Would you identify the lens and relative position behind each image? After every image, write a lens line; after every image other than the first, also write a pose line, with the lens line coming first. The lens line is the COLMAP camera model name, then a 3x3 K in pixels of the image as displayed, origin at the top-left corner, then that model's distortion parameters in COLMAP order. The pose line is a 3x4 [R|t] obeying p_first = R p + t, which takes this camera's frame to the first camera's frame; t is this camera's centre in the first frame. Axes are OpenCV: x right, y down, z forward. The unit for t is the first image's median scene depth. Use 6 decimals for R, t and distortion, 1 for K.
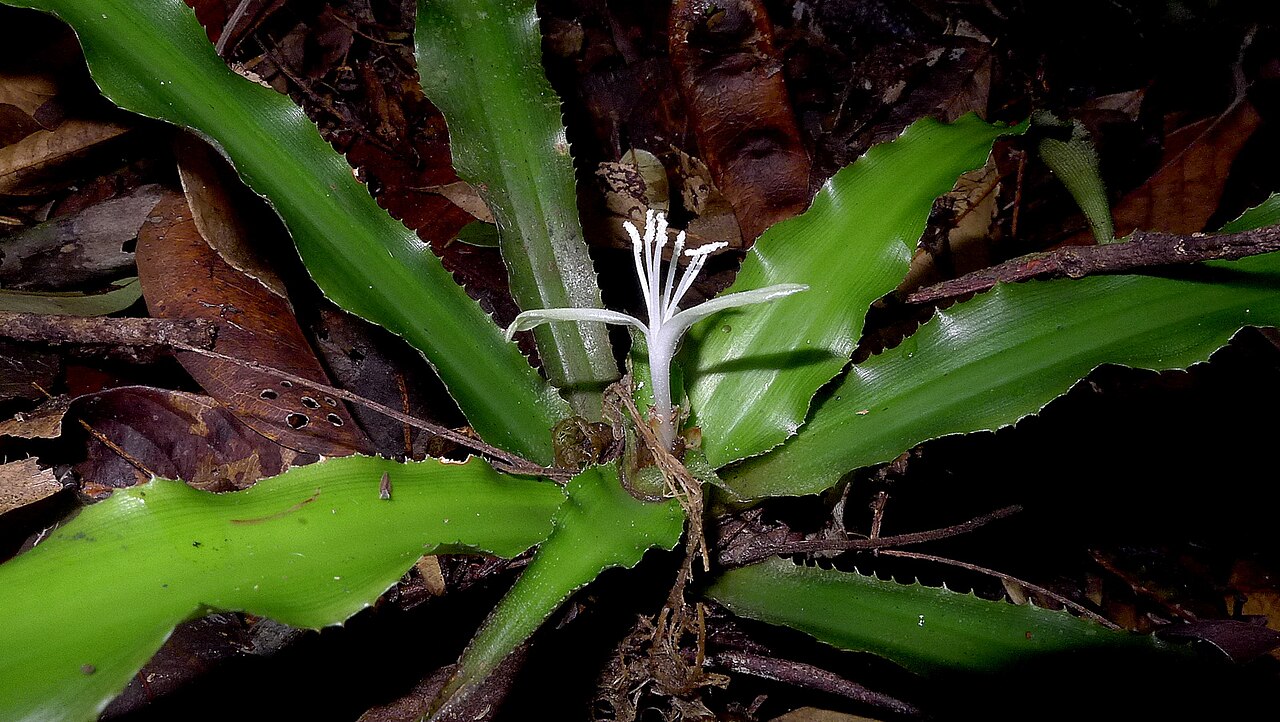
lens RADIAL K [[1332.5, 0, 640.0], [0, 1332.5, 361.0], [0, 0, 1]] dist [-0.166308, 0.011914]
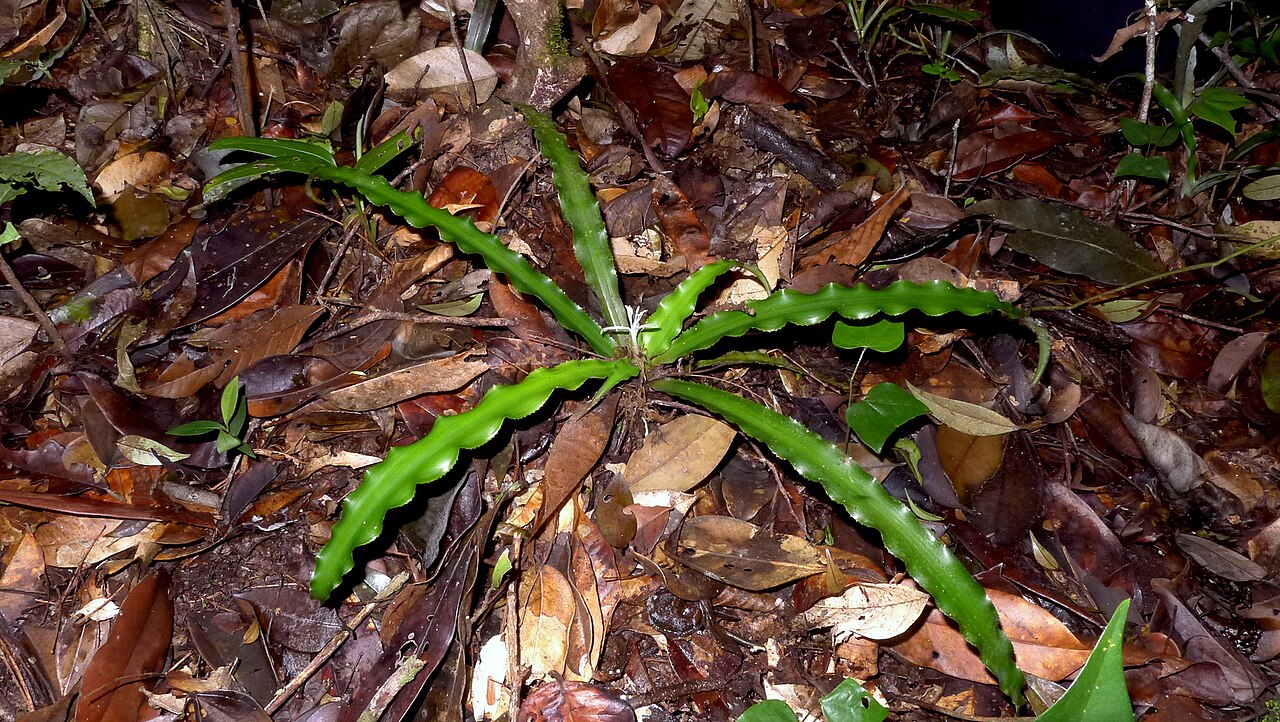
lens RADIAL K [[1332.5, 0, 640.0], [0, 1332.5, 361.0], [0, 0, 1]] dist [-0.166308, 0.011914]
pose [[0.995710, -0.033734, -0.086163, 0.344508], [0.044060, 0.991685, 0.120908, -0.377023], [0.081368, -0.124185, 0.988917, -2.866866]]
